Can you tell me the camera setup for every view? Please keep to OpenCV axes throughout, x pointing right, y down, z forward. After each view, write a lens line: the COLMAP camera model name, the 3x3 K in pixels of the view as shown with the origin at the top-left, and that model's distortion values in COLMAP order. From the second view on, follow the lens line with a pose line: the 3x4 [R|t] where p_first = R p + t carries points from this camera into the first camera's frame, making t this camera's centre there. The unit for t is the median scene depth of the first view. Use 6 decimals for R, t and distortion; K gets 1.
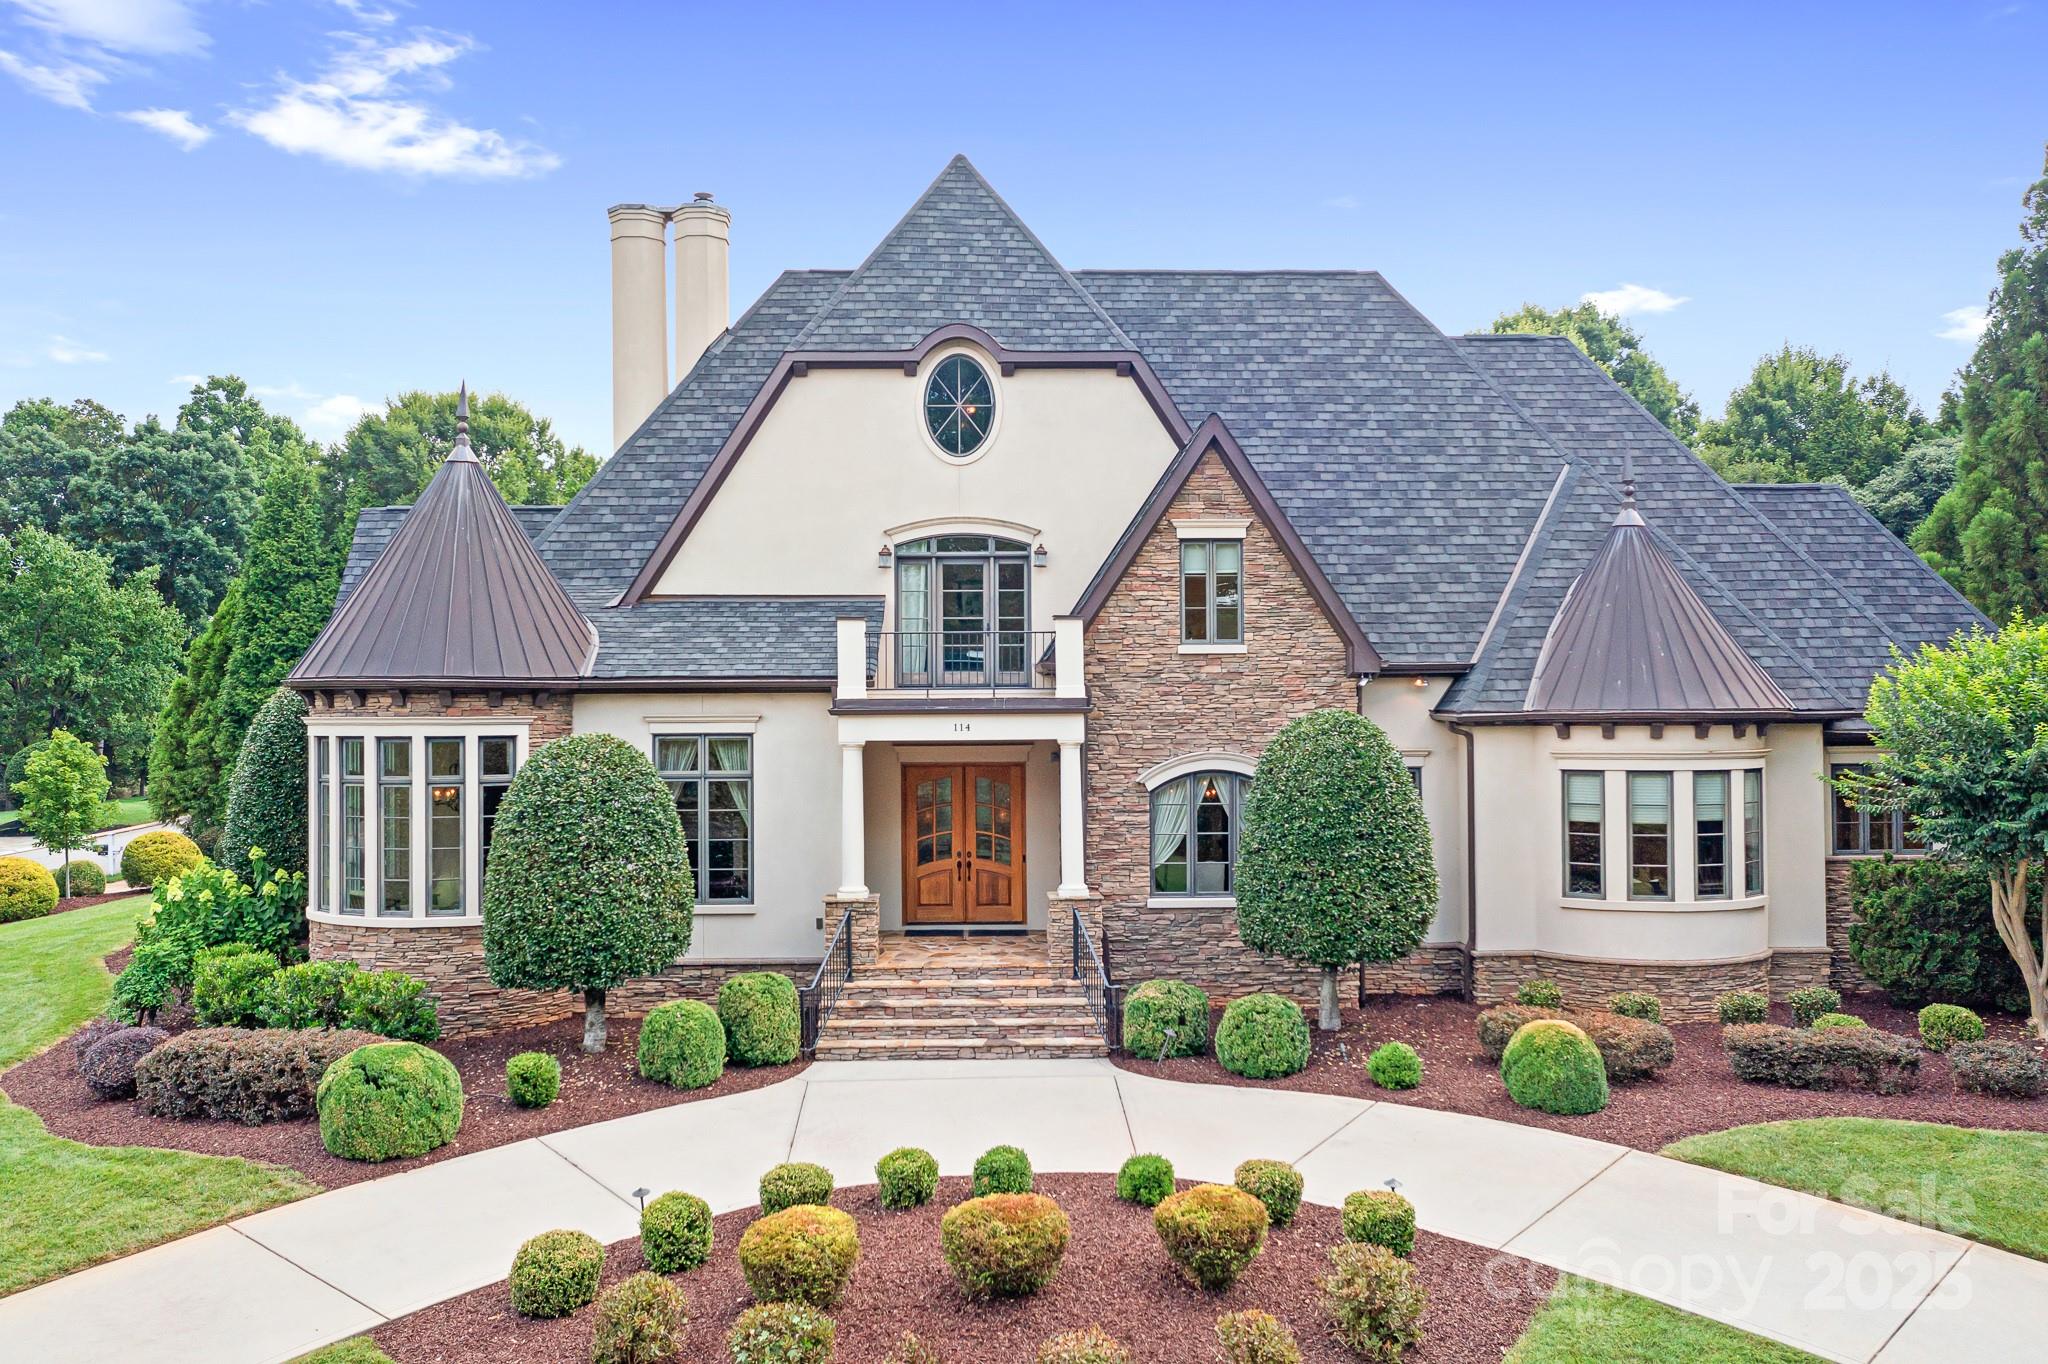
lens RADIAL K [[1633.9, 0, 933.7], [0, 1633.9, 716.1], [0, 0, 1]] dist [0.028743, -0.001439]
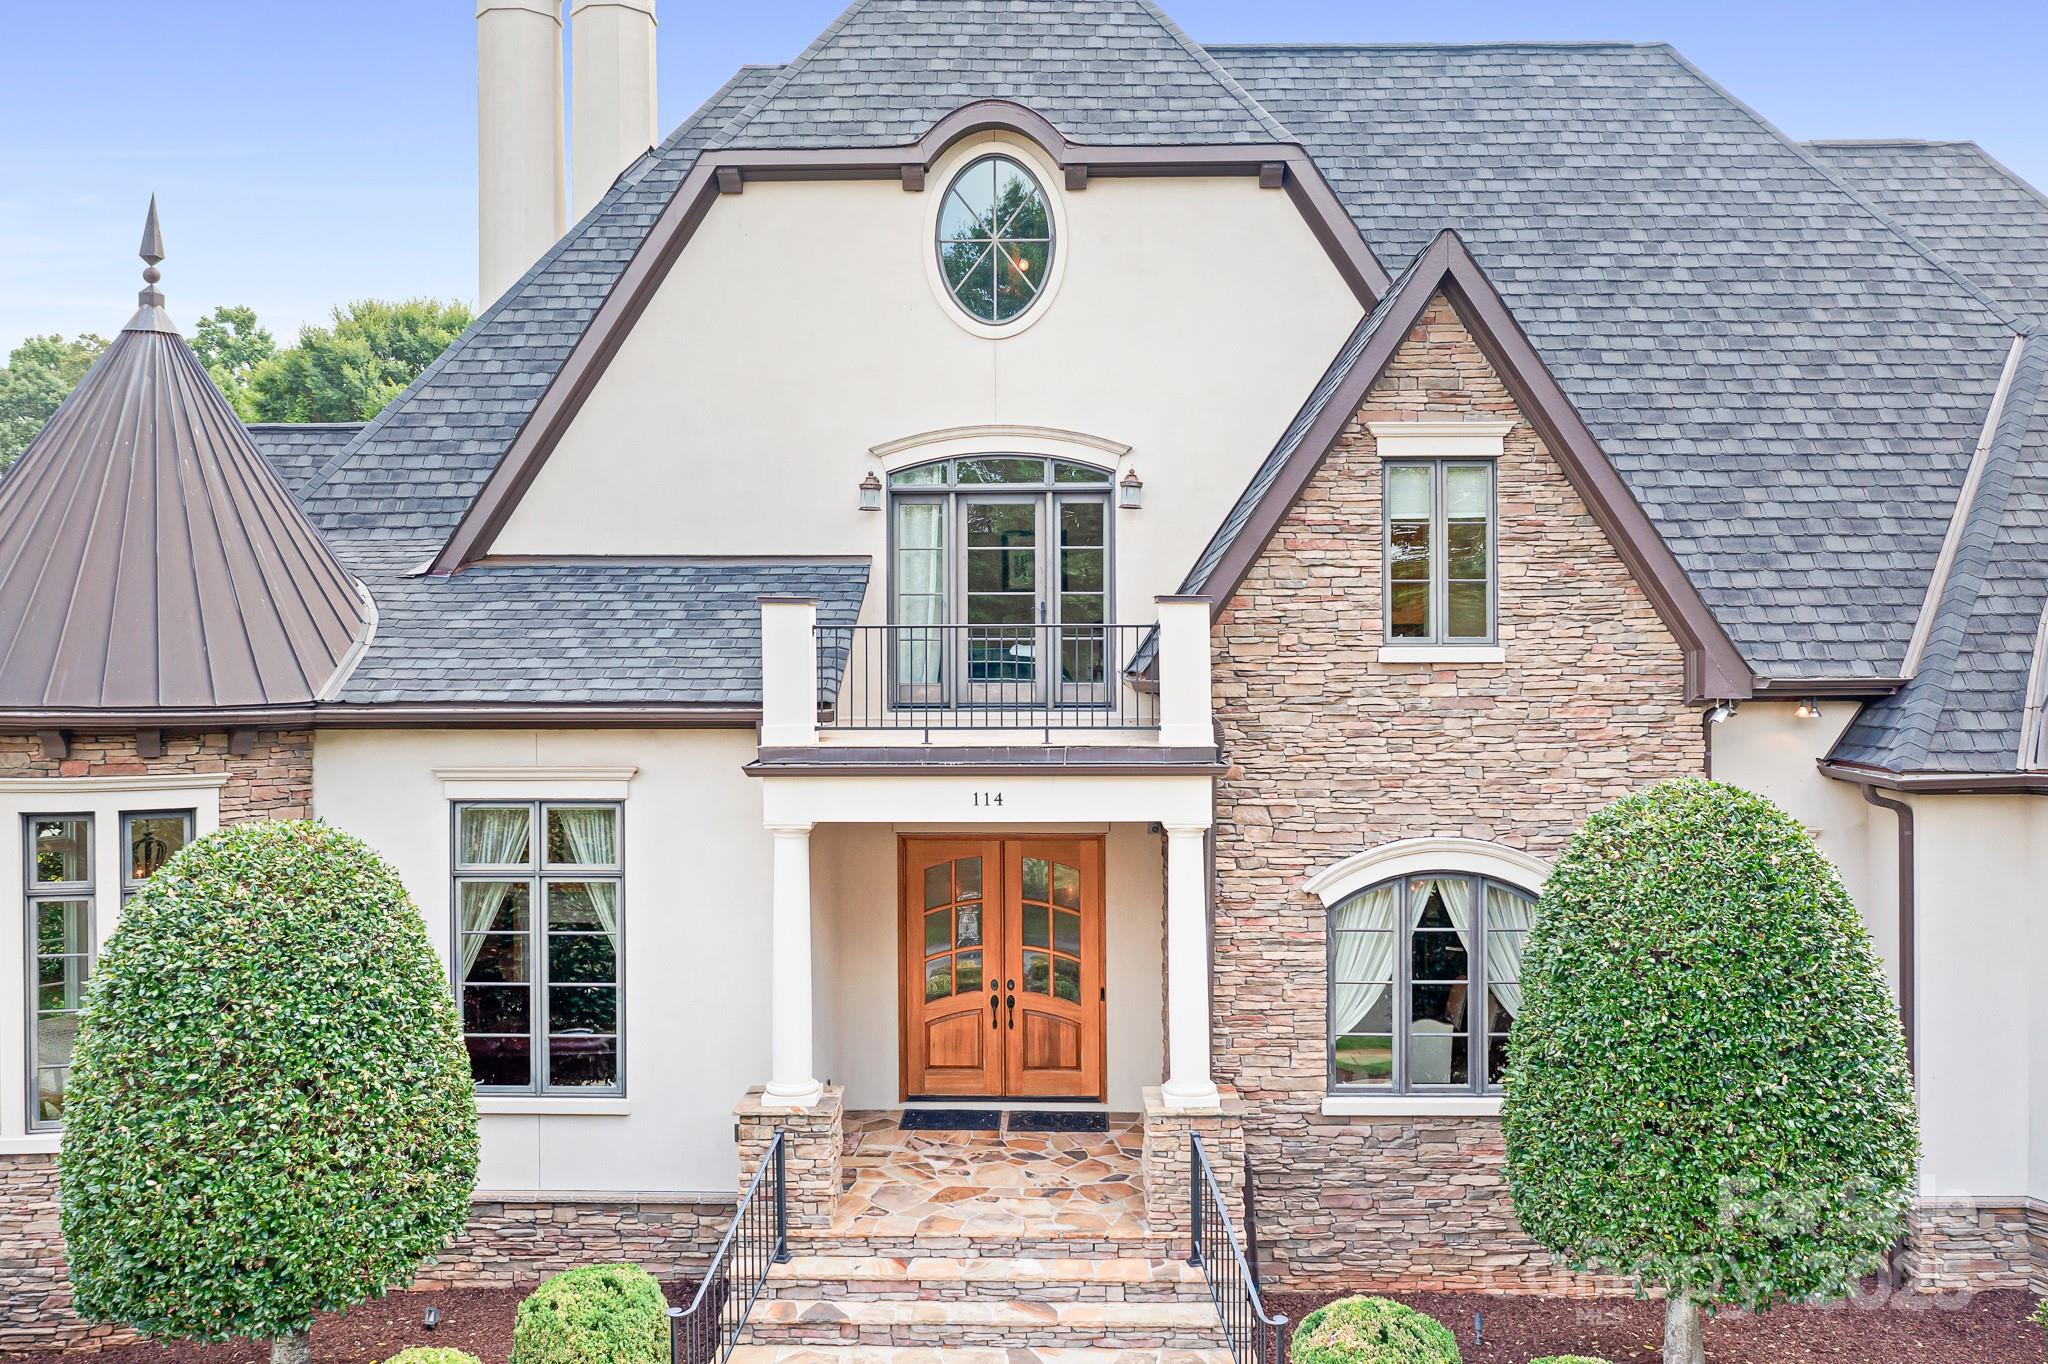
lens RADIAL K [[1663.1, 0, 915.3], [0, 1663.1, 629.7], [0, 0, 1]] dist [-0.006932, 0.000765]
pose [[0.998146, 0.003104, -0.060778, 0.024590], [-0.004380, 0.999773, -0.020867, -0.035100], [0.060700, 0.021095, 0.997933, 0.403618]]
